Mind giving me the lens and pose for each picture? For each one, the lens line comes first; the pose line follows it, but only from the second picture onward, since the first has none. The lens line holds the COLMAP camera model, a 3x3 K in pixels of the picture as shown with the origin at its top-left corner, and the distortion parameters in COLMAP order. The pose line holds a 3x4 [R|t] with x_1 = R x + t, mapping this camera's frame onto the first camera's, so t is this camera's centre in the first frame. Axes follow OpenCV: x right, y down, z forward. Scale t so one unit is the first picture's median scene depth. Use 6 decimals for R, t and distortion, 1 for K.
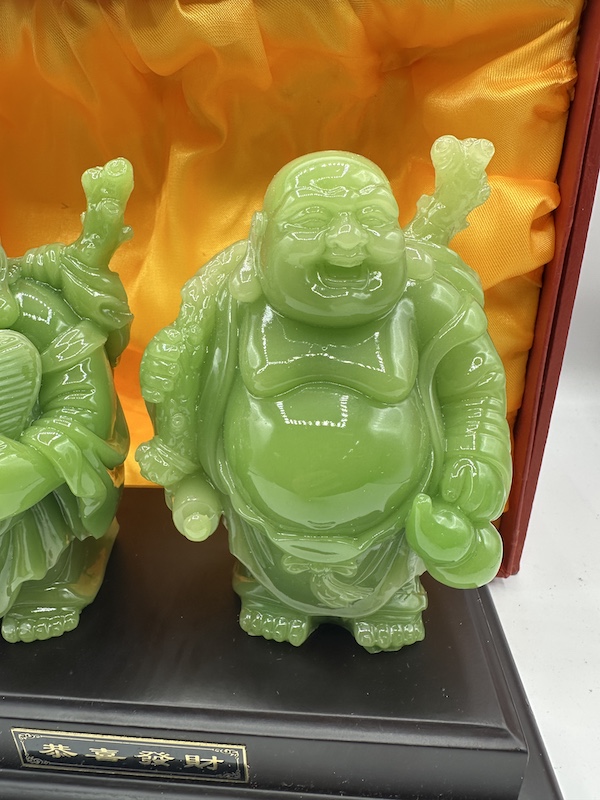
lens RADIAL K [[538.0, 0, 259.4], [0, 538.0, 380.9], [0, 0, 1]] dist [-0.003209, -0.001387]
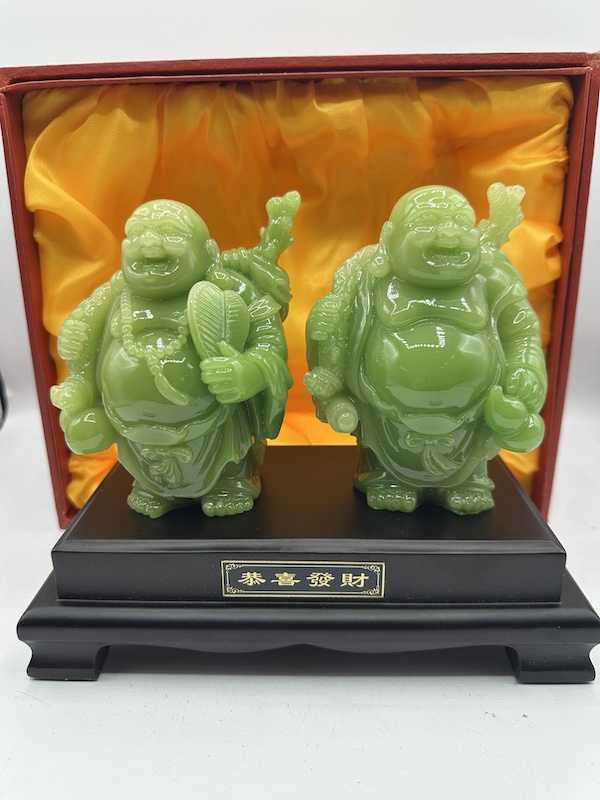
lens RADIAL K [[549.0, 0, 300.4], [0, 549.0, 413.9], [0, 0, 1]] dist [0.110086, -0.219511]
pose [[0.997542, 0.003652, 0.069981, -0.358506], [0.004397, 0.993410, -0.114531, 0.427602], [-0.069938, 0.114557, 0.990952, -0.547523]]
